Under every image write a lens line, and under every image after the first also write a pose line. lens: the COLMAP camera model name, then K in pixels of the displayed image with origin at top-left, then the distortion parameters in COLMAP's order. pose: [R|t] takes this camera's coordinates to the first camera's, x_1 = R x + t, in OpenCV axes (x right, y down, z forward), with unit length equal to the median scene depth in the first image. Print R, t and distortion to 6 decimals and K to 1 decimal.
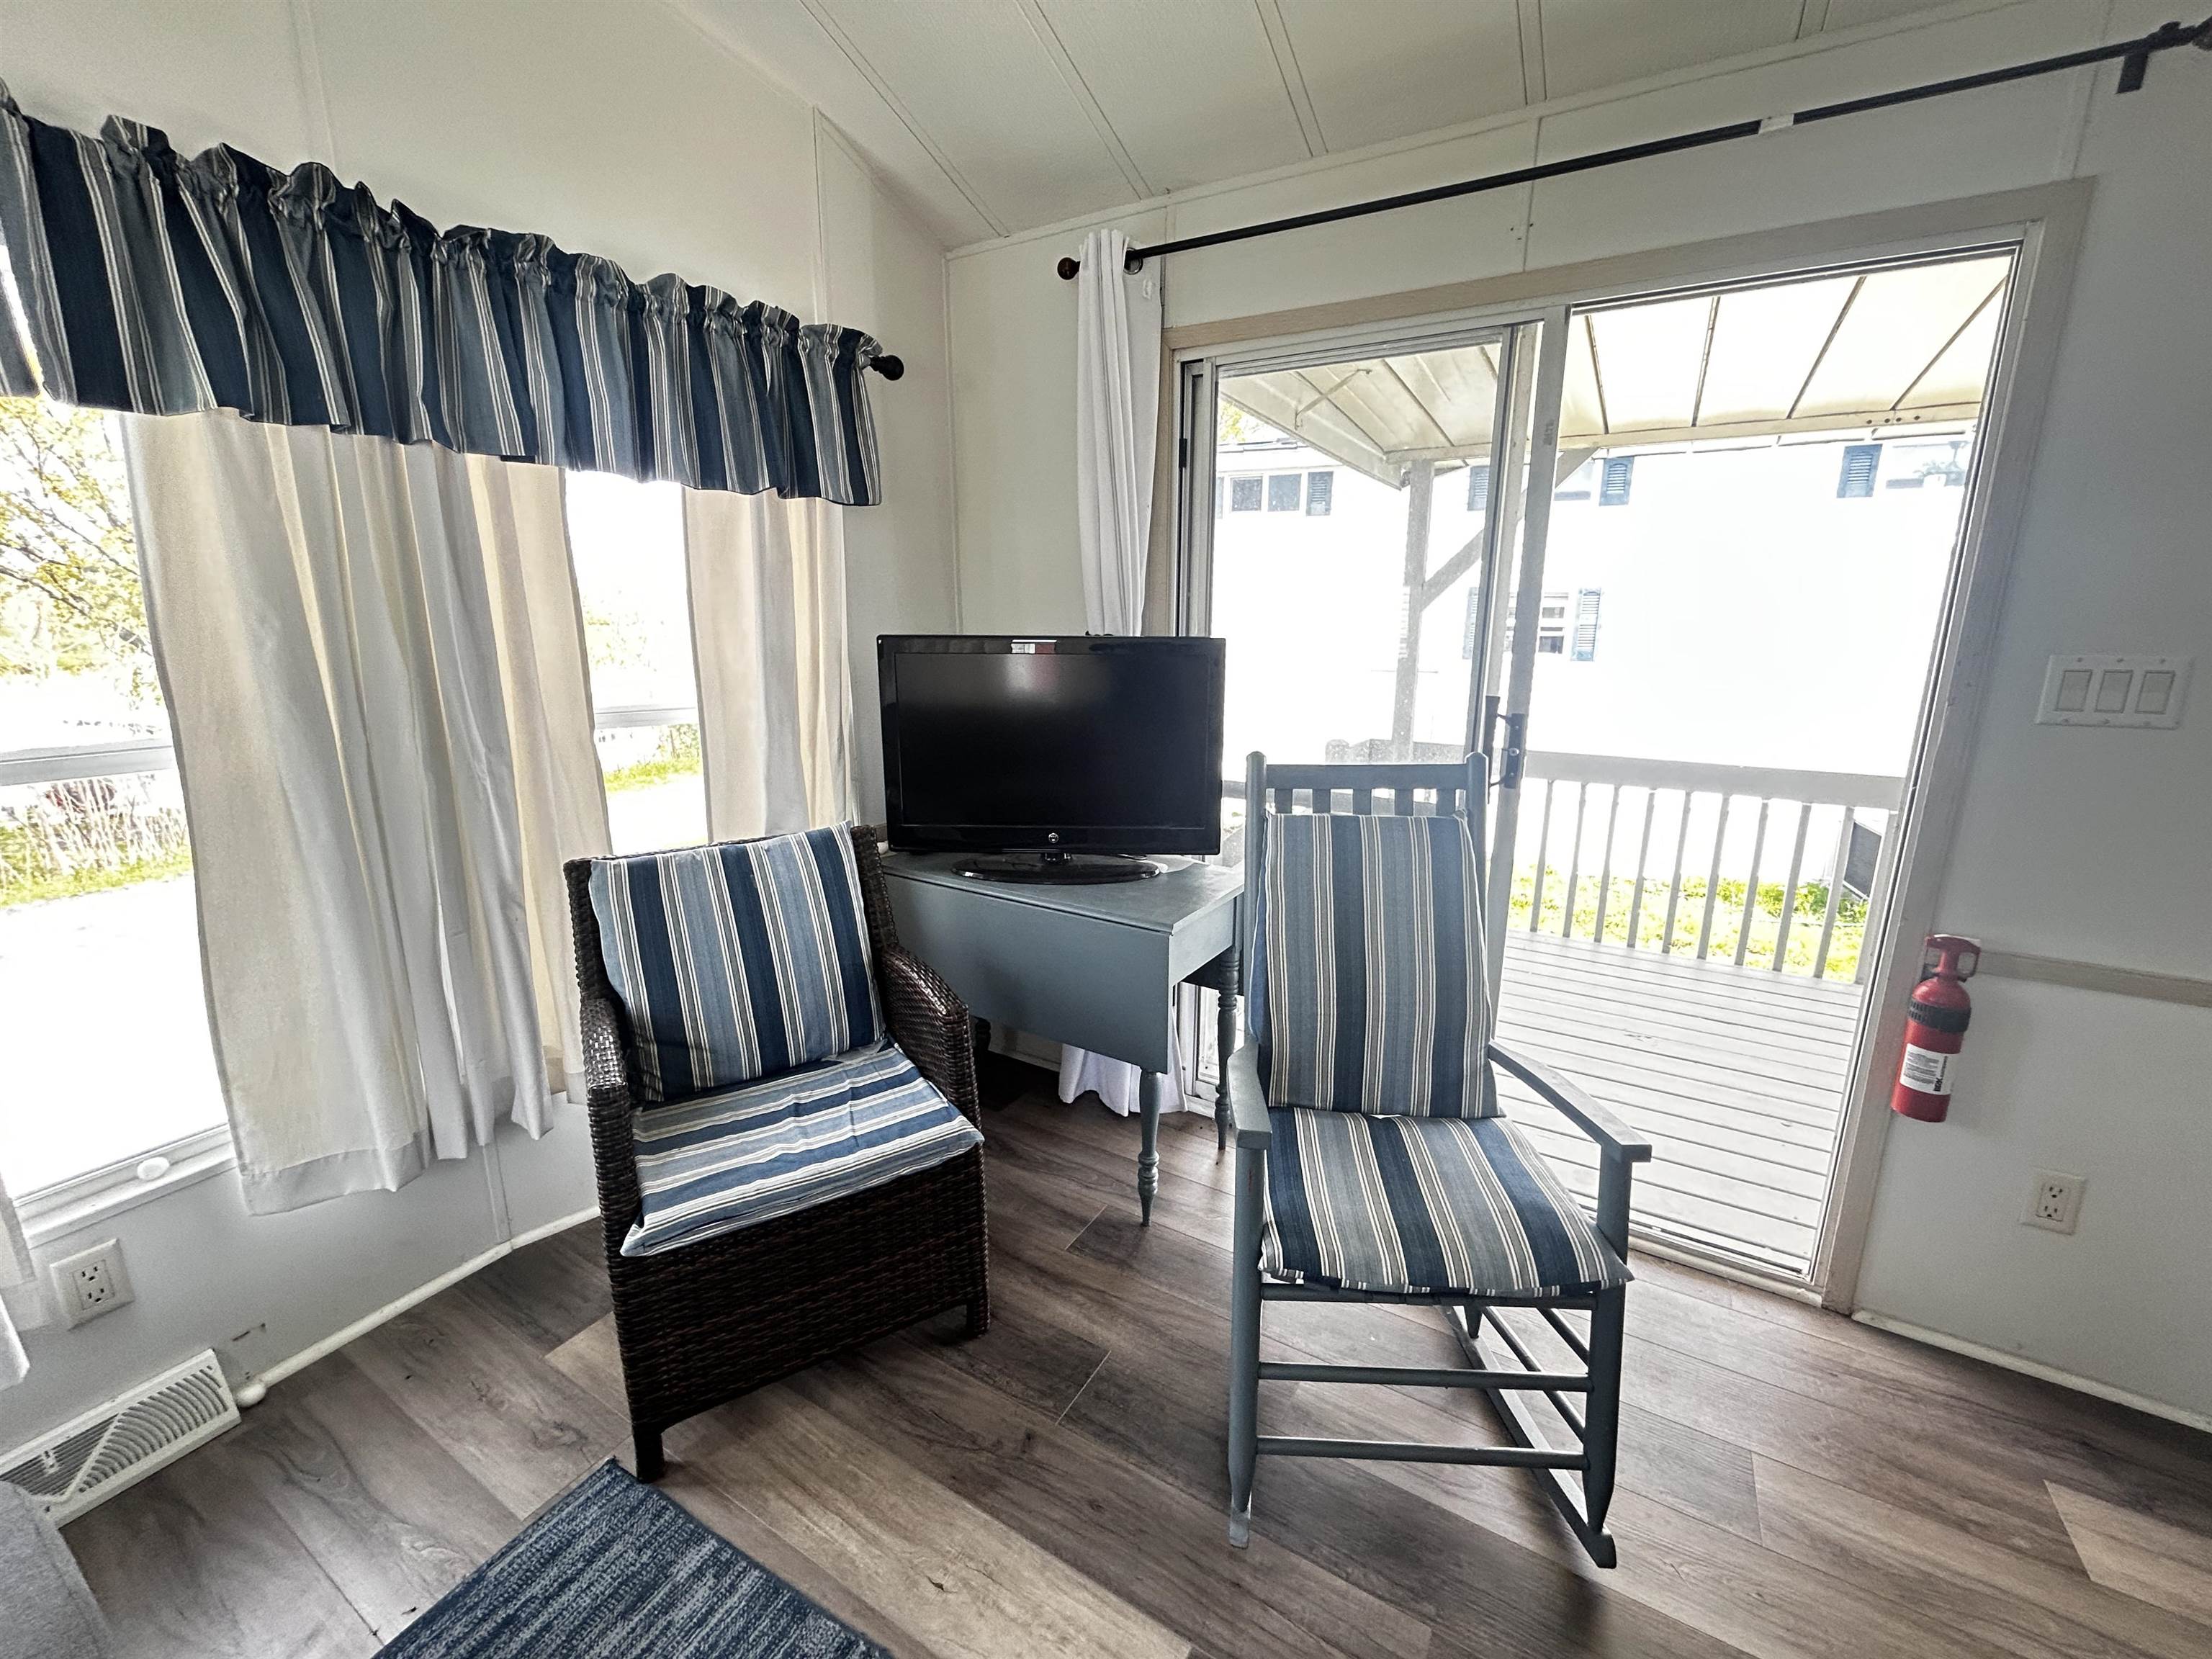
lens RADIAL K [[891.6, 0, 1104.5], [0, 891.6, 824.7], [0, 0, 1]] dist [-0.001132, 0.000117]
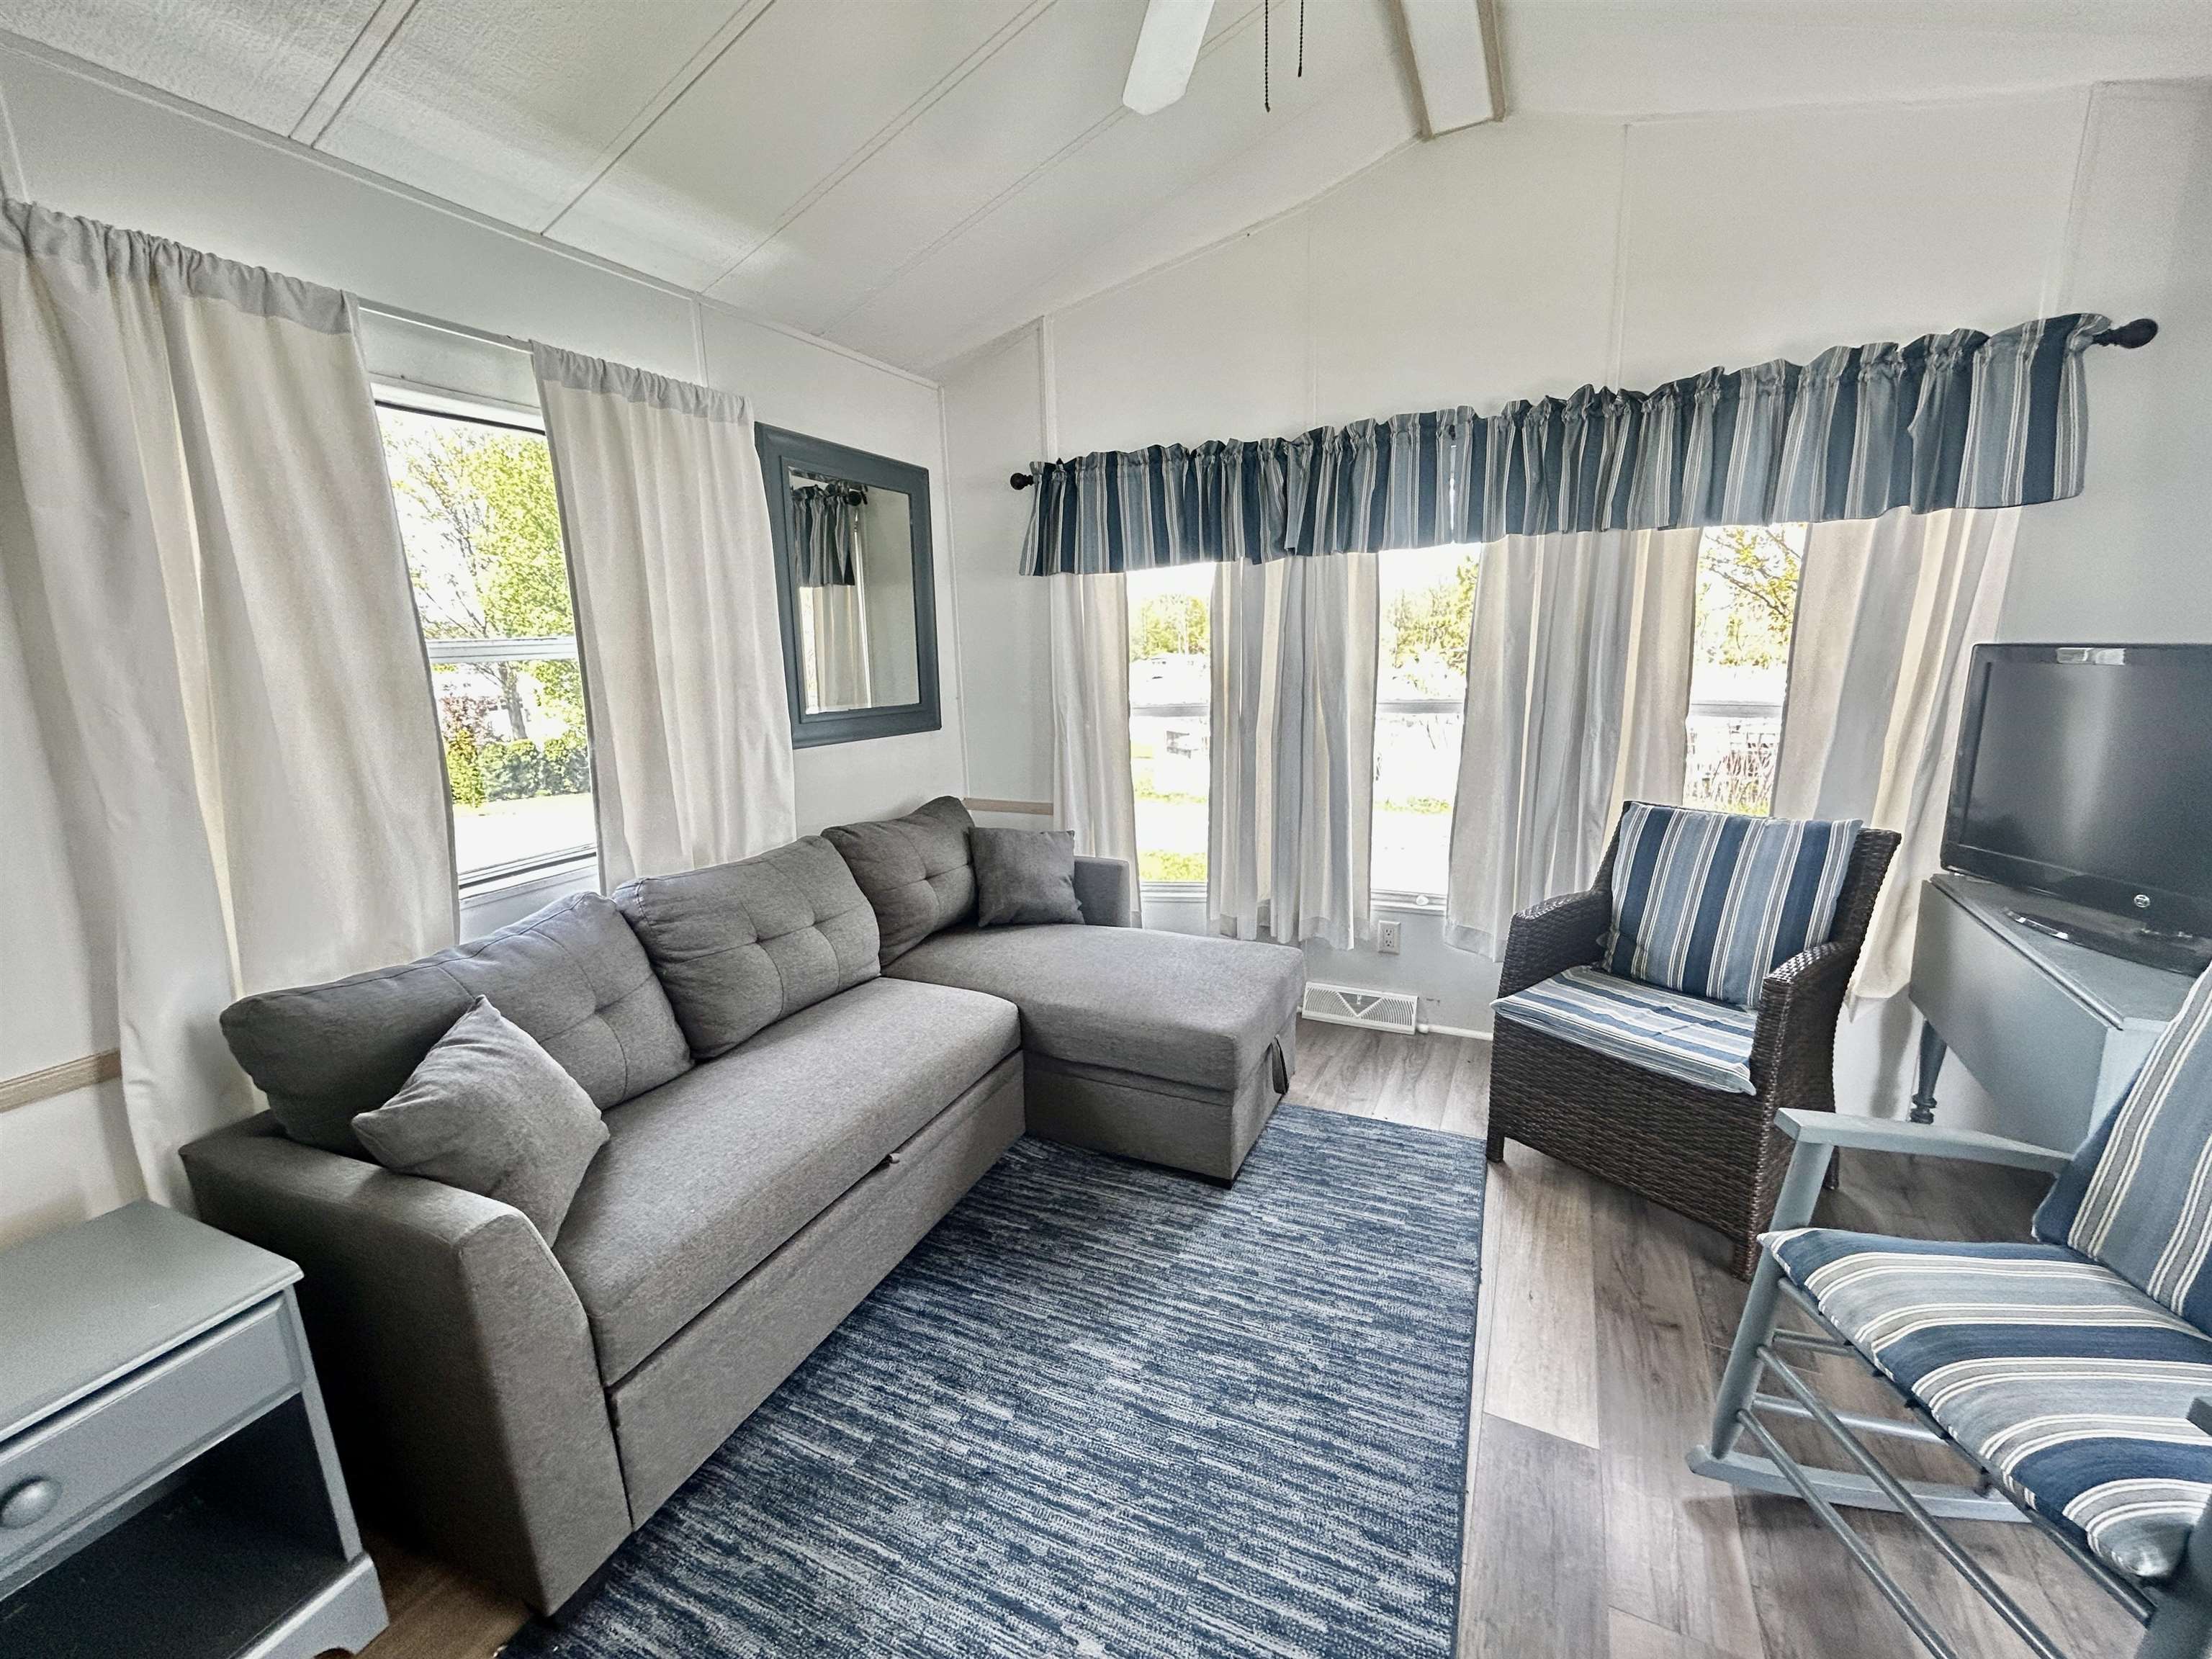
lens RADIAL K [[895.4, 0, 1109.1], [0, 895.4, 825.7], [0, 0, 1]] dist [0.000095, 0.000789]
pose [[0.071885, 0.196328, -0.977900, 0.805467], [-0.191568, 0.964900, 0.179637, -0.021026], [0.978843, 0.174421, 0.106972, 0.017858]]
